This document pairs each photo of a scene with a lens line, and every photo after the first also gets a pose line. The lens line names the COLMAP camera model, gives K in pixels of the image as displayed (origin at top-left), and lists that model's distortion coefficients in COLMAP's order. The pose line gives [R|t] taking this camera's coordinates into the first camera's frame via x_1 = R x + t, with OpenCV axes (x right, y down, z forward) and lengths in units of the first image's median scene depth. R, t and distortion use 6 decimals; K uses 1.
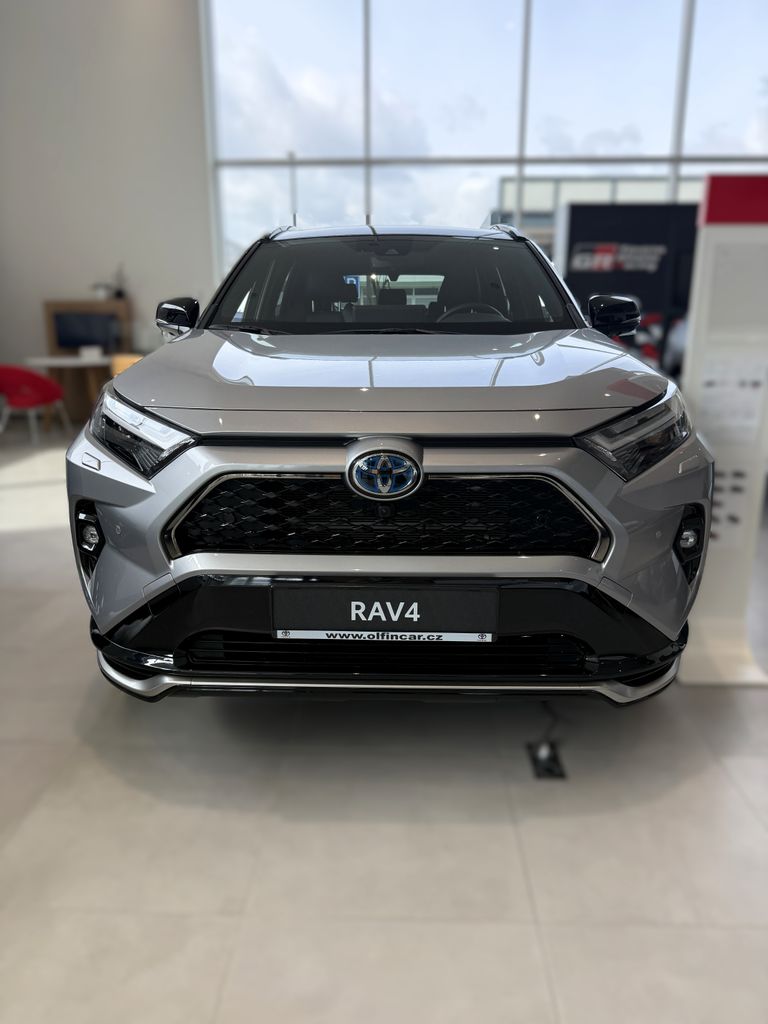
lens RADIAL K [[722.1, 0, 381.6], [0, 722.1, 510.4], [0, 0, 1]] dist [0.014692, -0.004602]
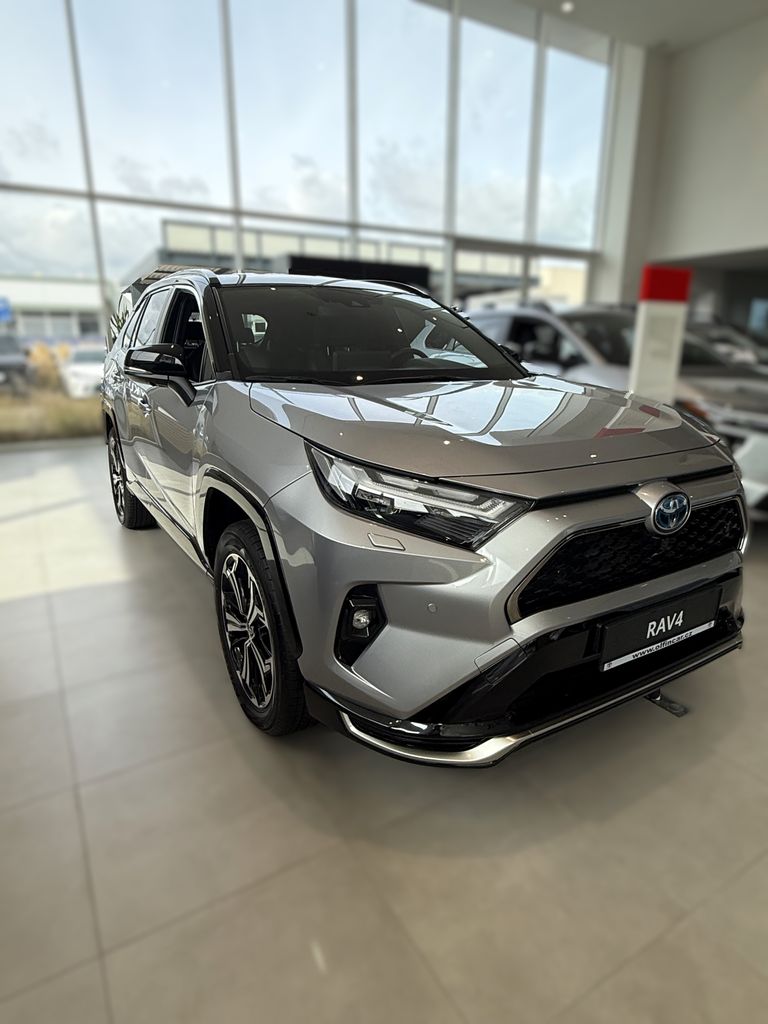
lens RADIAL K [[599.9, 0, 384.4], [0, 599.9, 514.3], [0, 0, 1]] dist [0.007063, 0.002807]
pose [[0.842399, -0.147632, 0.518236, -0.848471], [0.137044, 0.988811, 0.058920, -0.159540], [-0.521136, 0.021387, 0.853206, 0.361650]]
